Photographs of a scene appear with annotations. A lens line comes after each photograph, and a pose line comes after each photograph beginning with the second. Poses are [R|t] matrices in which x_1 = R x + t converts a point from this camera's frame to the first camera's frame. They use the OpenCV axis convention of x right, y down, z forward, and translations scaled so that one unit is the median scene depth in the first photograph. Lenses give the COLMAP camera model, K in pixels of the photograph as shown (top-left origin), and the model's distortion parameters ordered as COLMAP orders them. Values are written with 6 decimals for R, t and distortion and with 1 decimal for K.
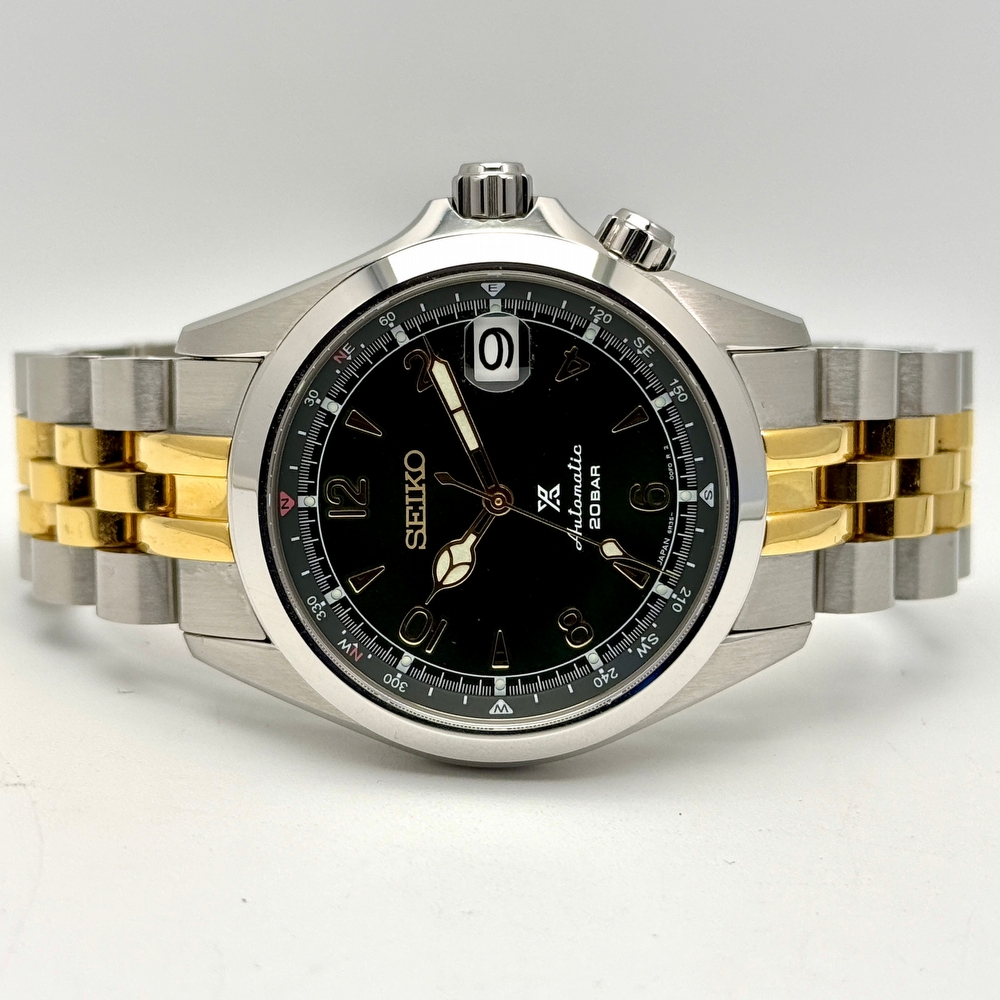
lens RADIAL K [[2854.6, 0, 500.0], [0, 2854.6, 500.0], [0, 0, 1]] dist [0.150670, 1.197711]
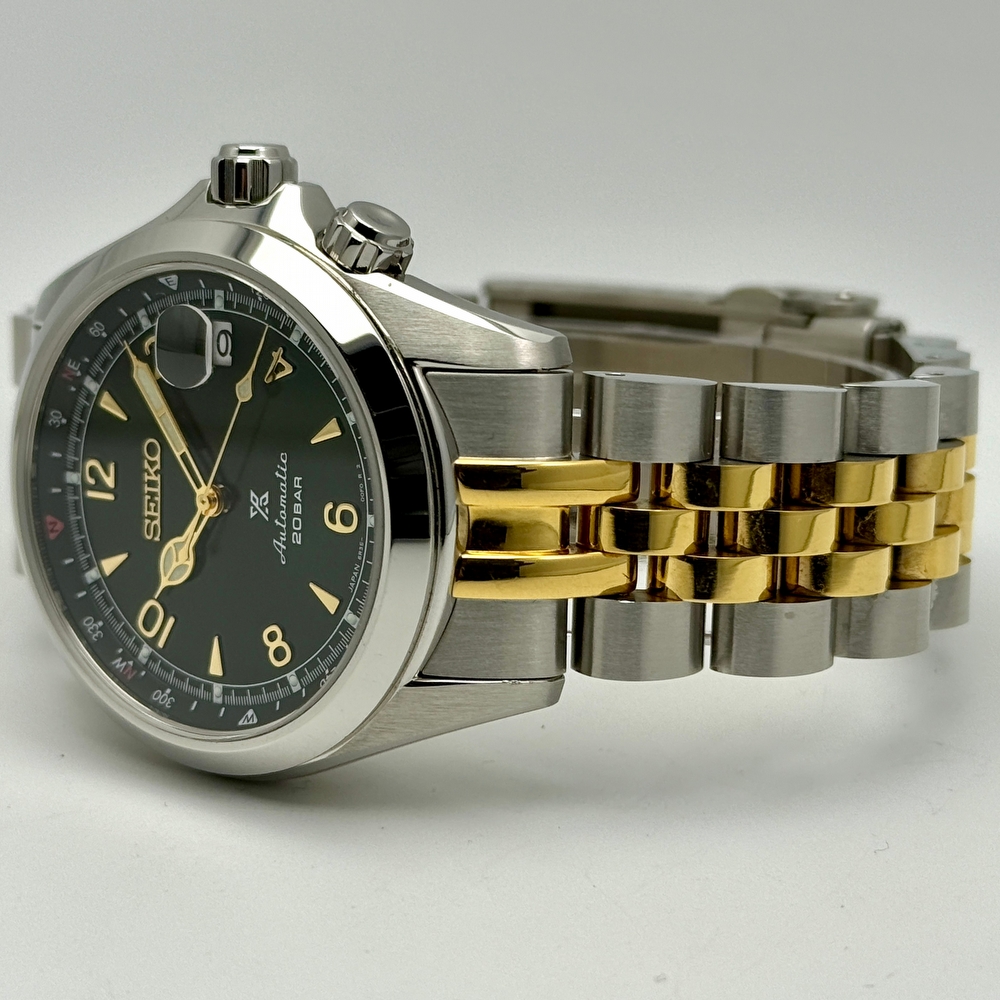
lens RADIAL K [[2854.6, 0, 500.0], [0, 2854.6, 500.0], [0, 0, 1]] dist [0.150670, 1.197711]
pose [[0.802563, 0.123956, -0.583547, 0.630414], [-0.094771, 0.992245, 0.080431, -0.085605], [0.588991, -0.009247, 0.808086, 0.285133]]
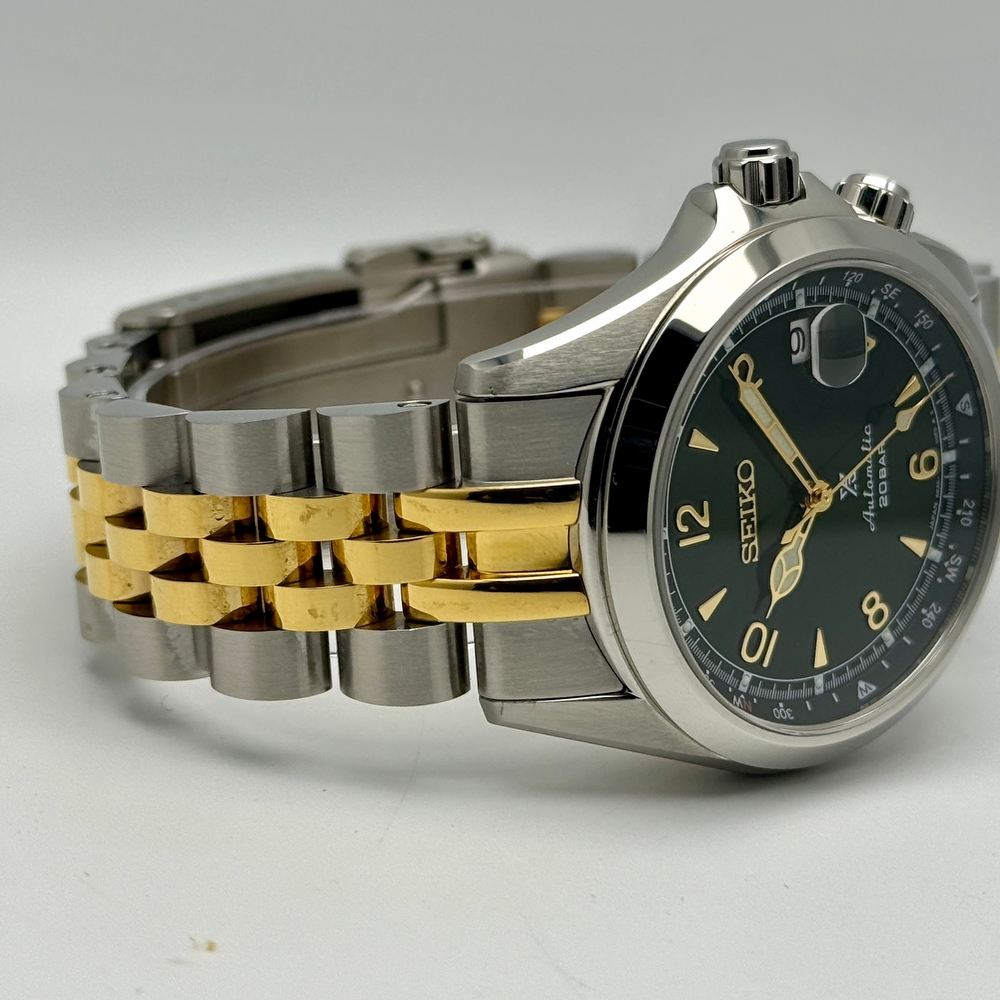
lens RADIAL K [[2854.6, 0, 500.0], [0, 2854.6, 500.0], [0, 0, 1]] dist [0.150670, 1.197711]
pose [[0.795634, -0.182868, 0.577517, -0.635816], [0.128167, 0.982582, 0.134557, -0.140602], [-0.592064, -0.033040, 0.805213, 0.290880]]
